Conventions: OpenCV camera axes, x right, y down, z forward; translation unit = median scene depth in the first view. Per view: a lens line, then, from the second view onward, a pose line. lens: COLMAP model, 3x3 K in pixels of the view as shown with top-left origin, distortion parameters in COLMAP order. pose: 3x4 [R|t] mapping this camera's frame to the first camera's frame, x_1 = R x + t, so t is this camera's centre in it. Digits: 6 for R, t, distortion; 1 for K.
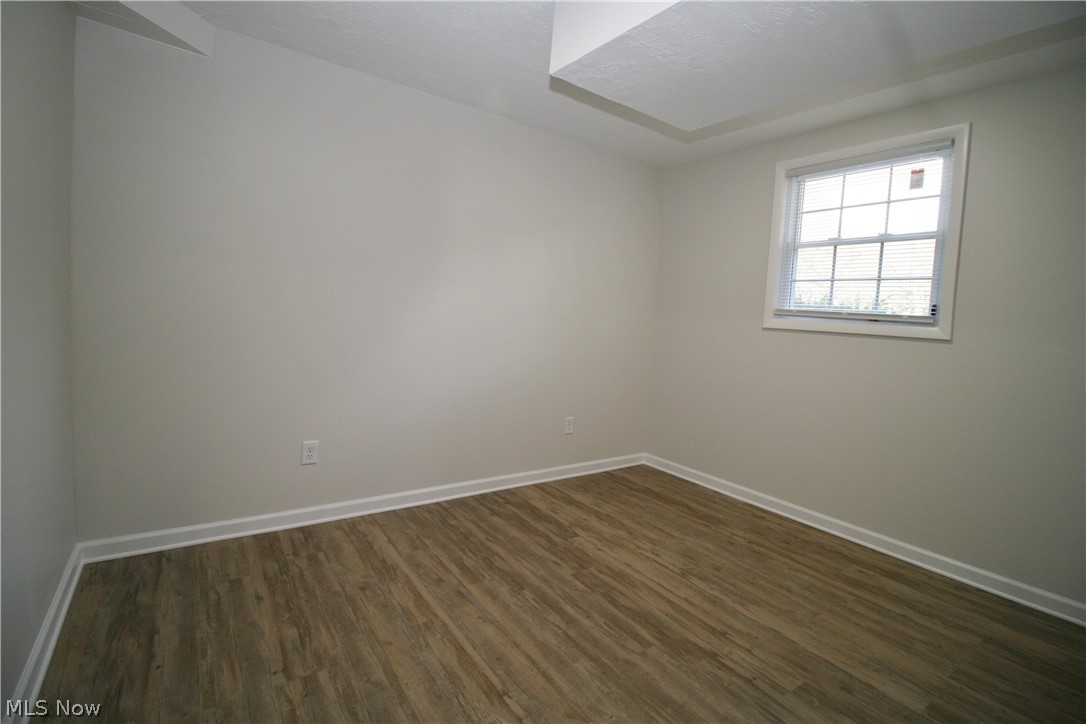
lens RADIAL K [[505.9, 0, 541.0], [0, 505.9, 360.6], [0, 0, 1]] dist [-0.019069, -0.002451]
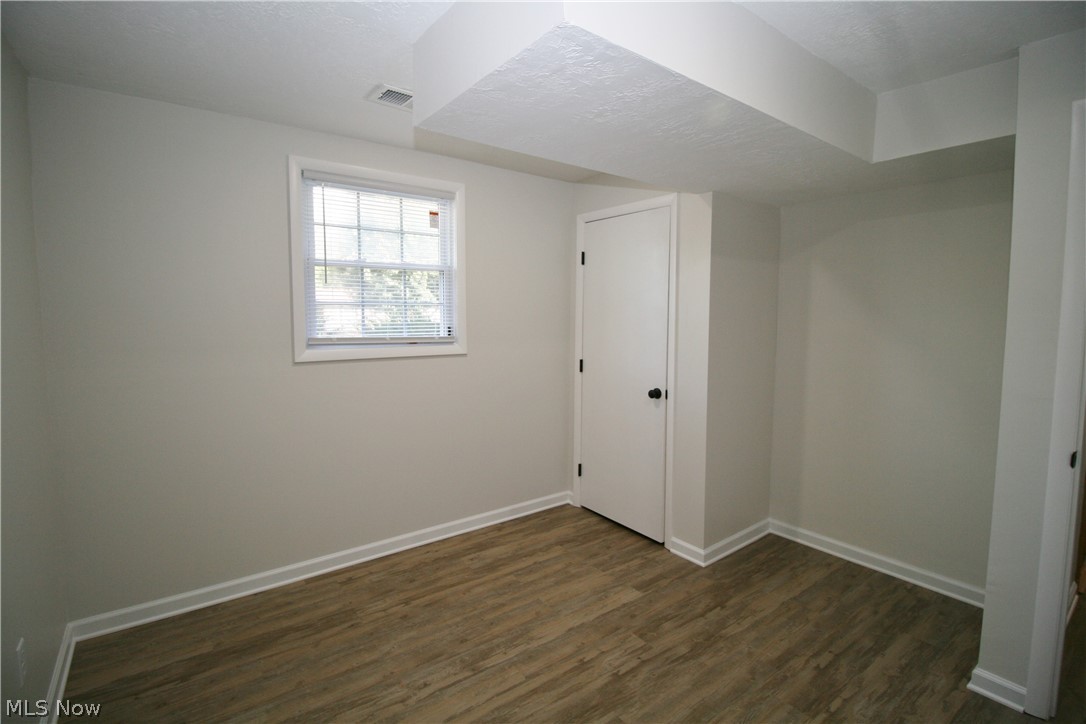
lens RADIAL K [[505.9, 0, 539.6], [0, 505.9, 355.9], [0, 0, 1]] dist [-0.019069, -0.002451]
pose [[-0.035150, -0.141153, 0.989364, -0.464013], [0.089157, 0.985585, 0.143782, -0.201809], [-0.995397, 0.093263, -0.022058, 0.819266]]
